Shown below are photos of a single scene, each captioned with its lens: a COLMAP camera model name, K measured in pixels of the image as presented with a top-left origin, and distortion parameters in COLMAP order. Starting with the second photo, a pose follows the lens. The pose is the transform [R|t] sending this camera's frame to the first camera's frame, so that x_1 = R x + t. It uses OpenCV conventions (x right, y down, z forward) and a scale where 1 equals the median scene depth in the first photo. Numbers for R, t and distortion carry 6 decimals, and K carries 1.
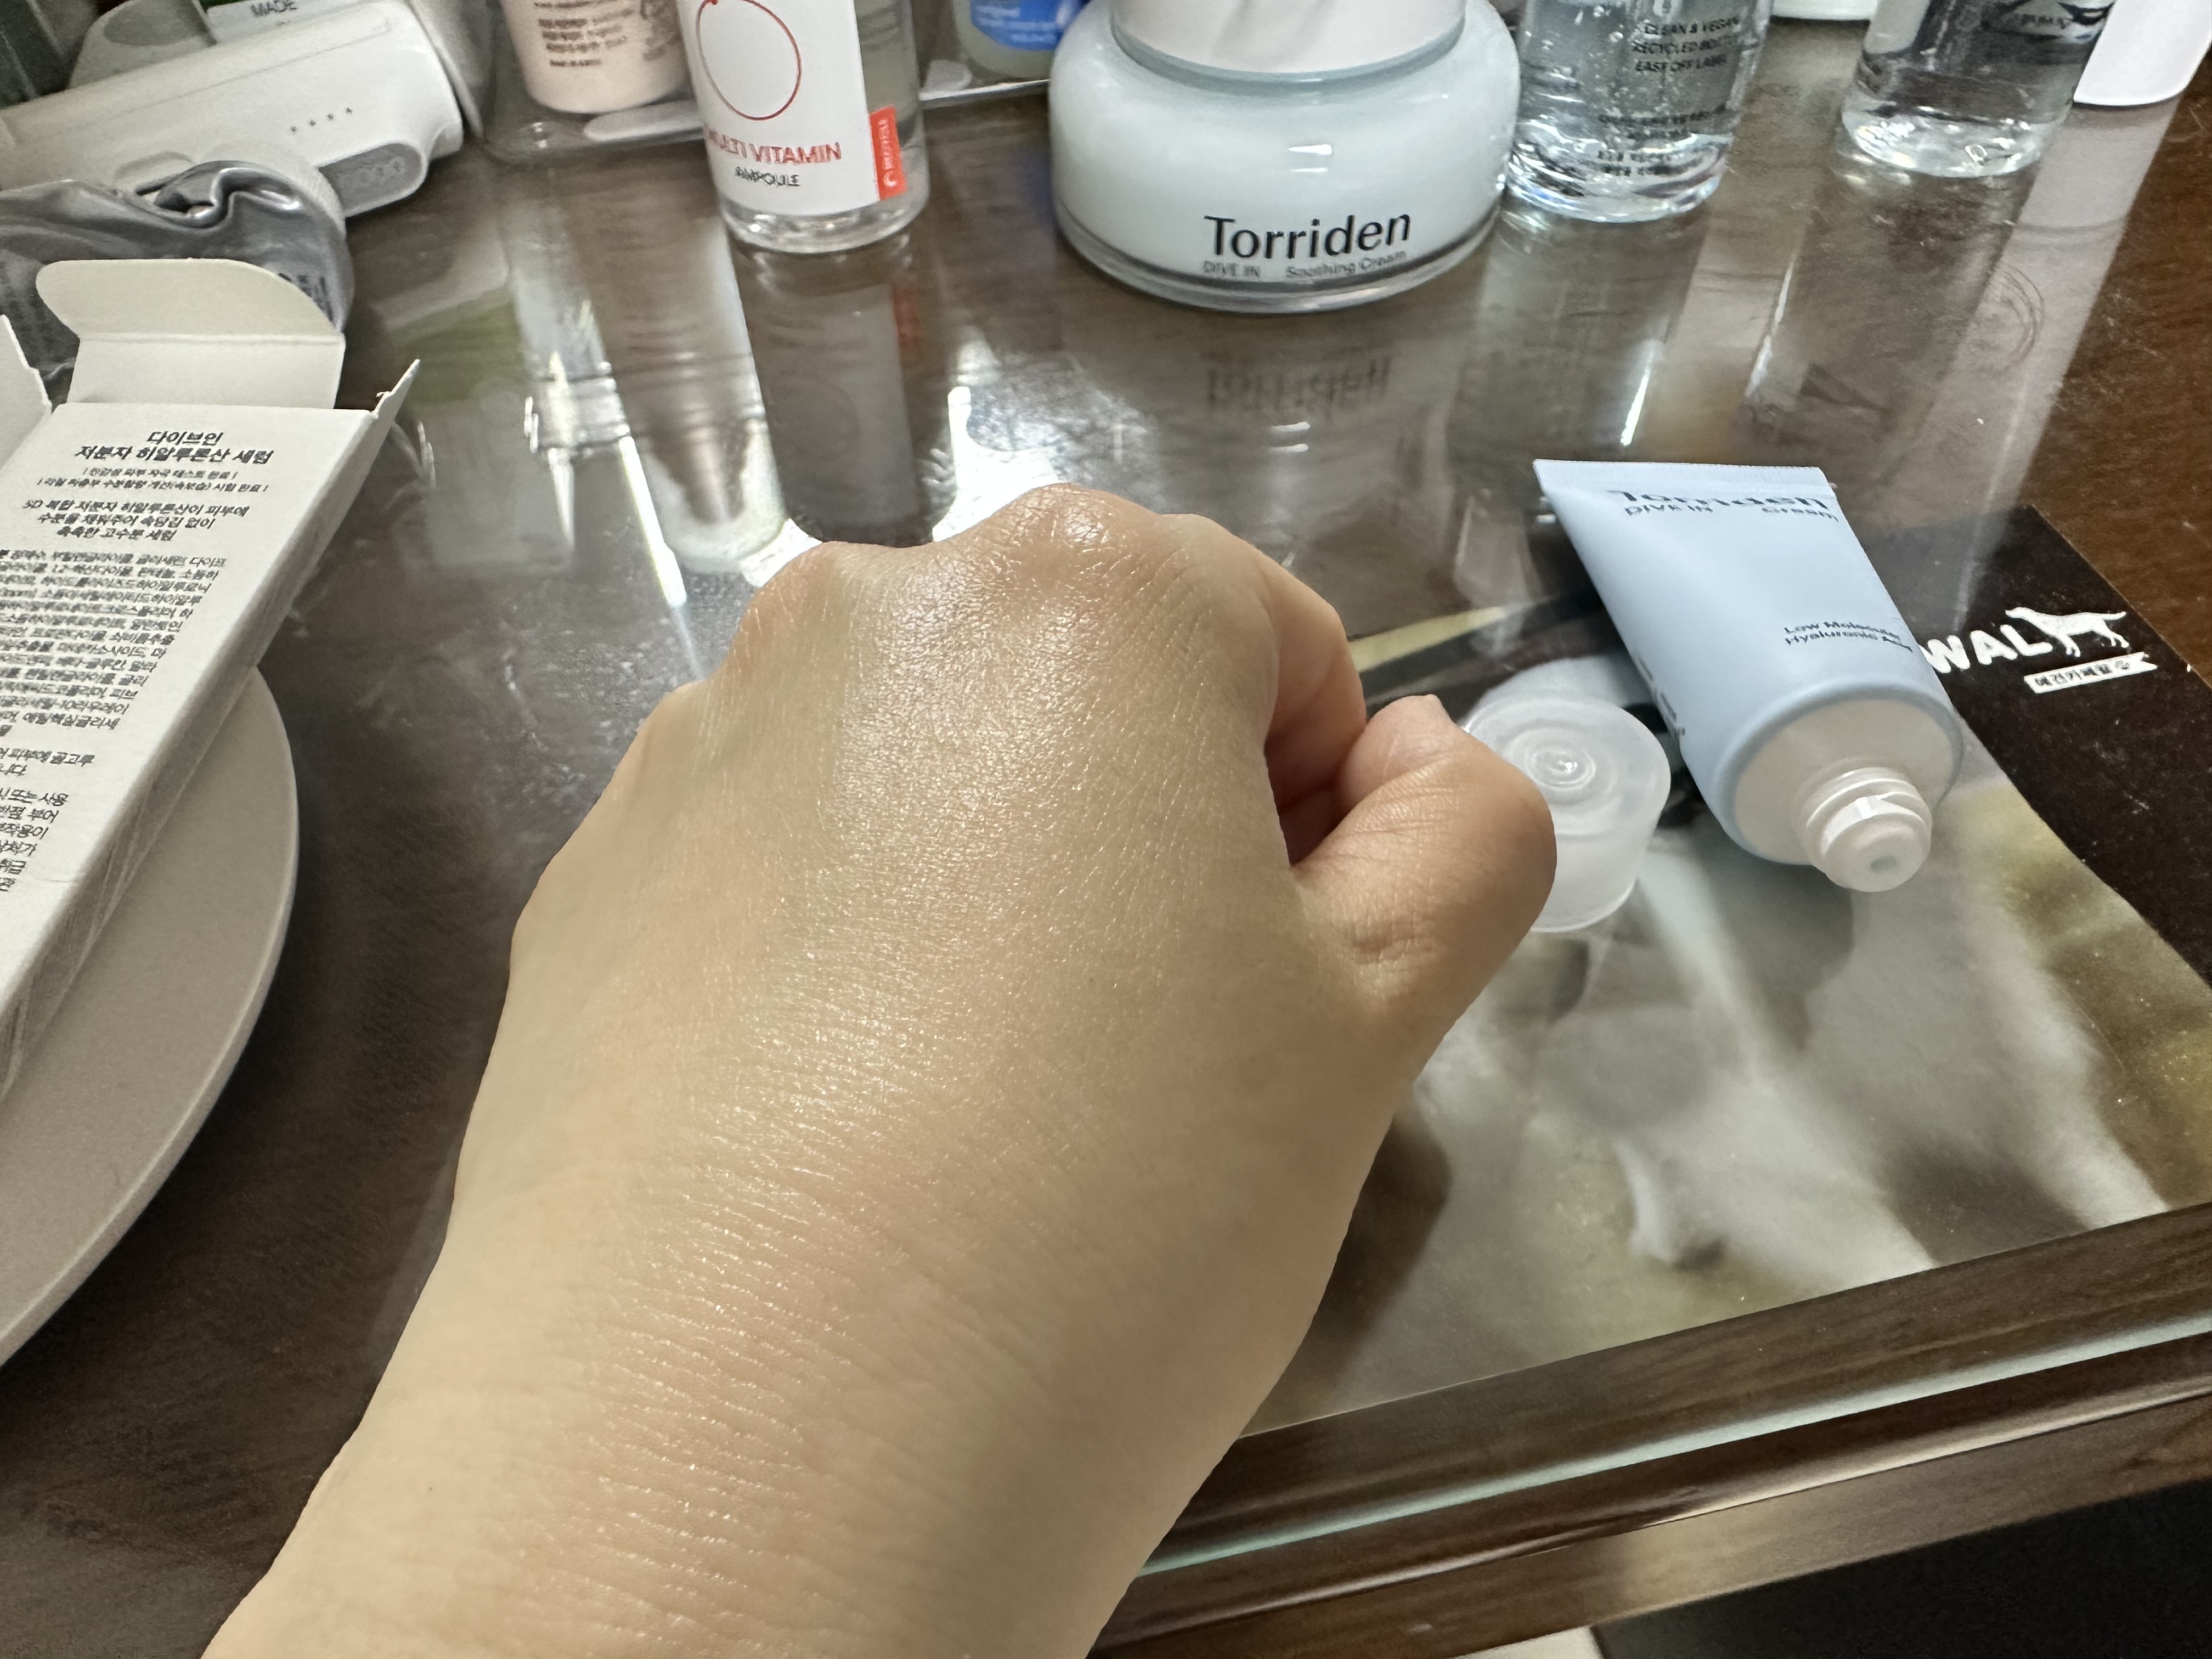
lens RADIAL K [[1533.5, 0, 1047.1], [0, 1533.5, 977.1], [0, 0, 1]] dist [-0.005127, 0.003549]
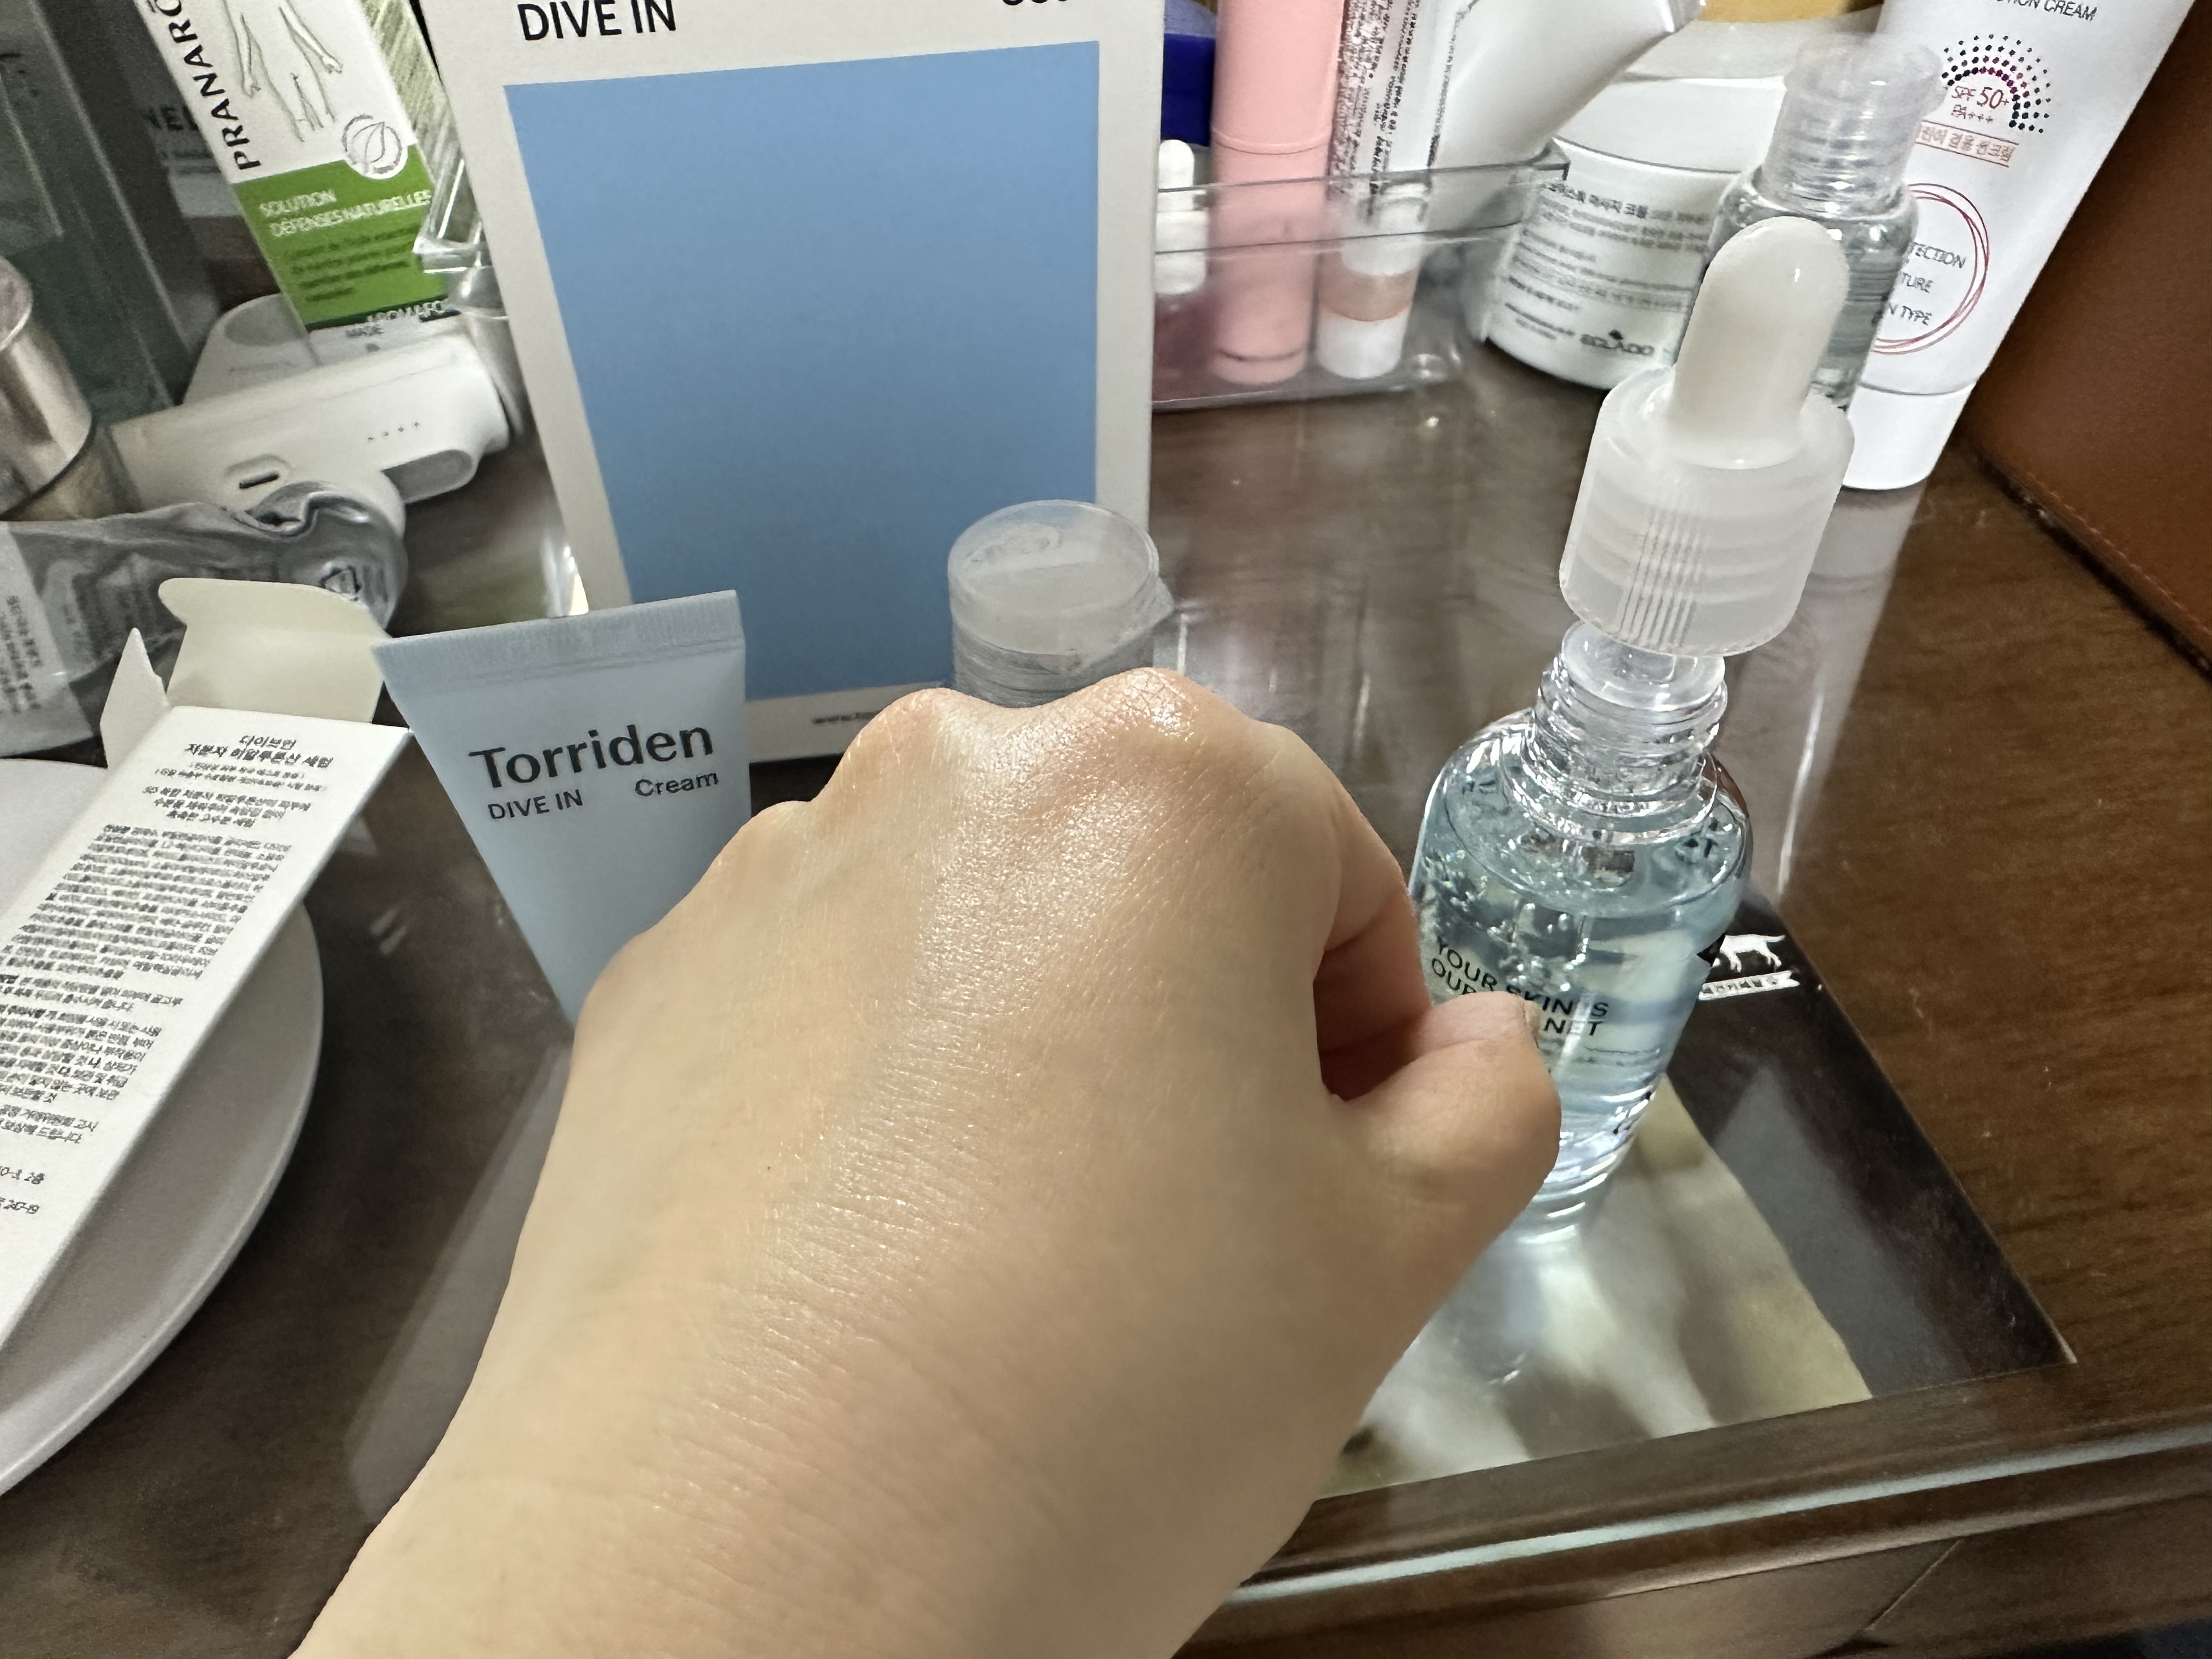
lens RADIAL K [[1533.5, 0, 1026.2], [0, 1533.5, 982.2], [0, 0, 1]] dist [-0.005127, 0.003549]
pose [[0.998305, 0.055538, -0.017414, 0.111627], [-0.056805, 0.994880, -0.083587, -0.061940], [0.012683, 0.084435, 0.996348, -0.257793]]
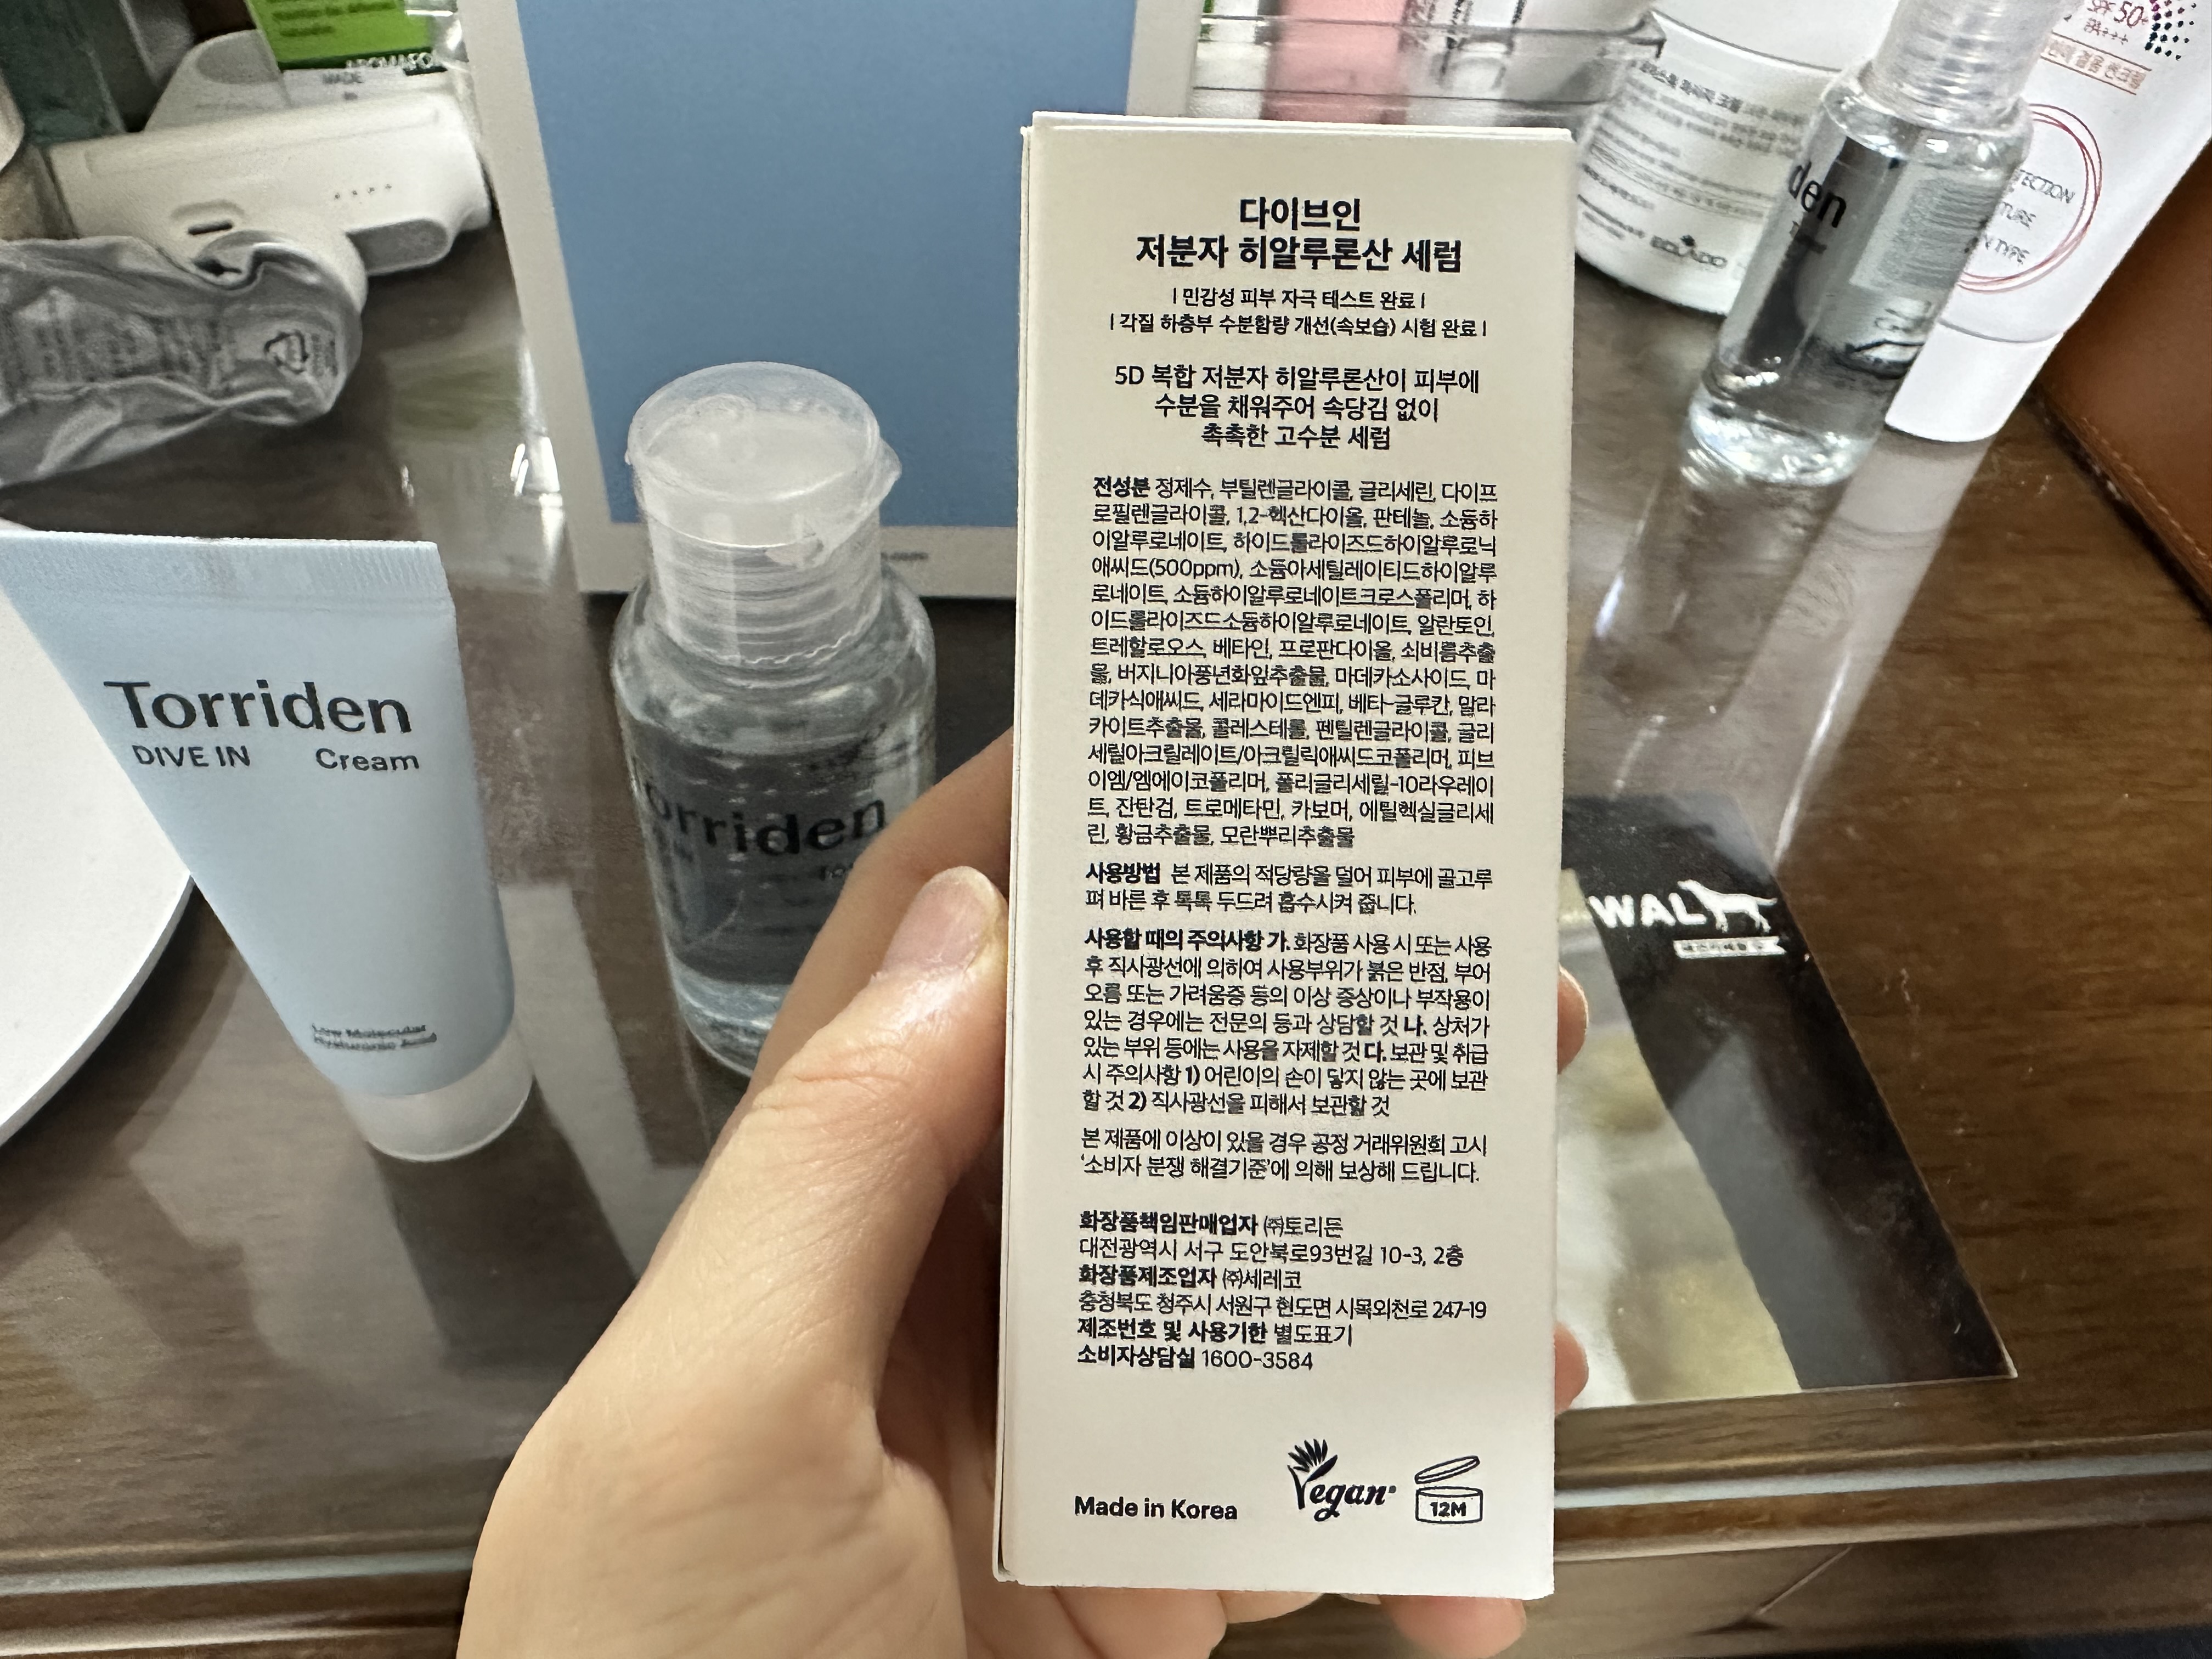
lens RADIAL K [[1533.5, 0, 1029.1], [0, 1533.5, 981.8], [0, 0, 1]] dist [-0.005127, 0.003549]
pose [[0.986395, 0.164344, 0.003915, 0.144677], [-0.164268, 0.986300, -0.015086, -0.064717], [-0.006341, 0.014237, 0.999879, -0.179086]]
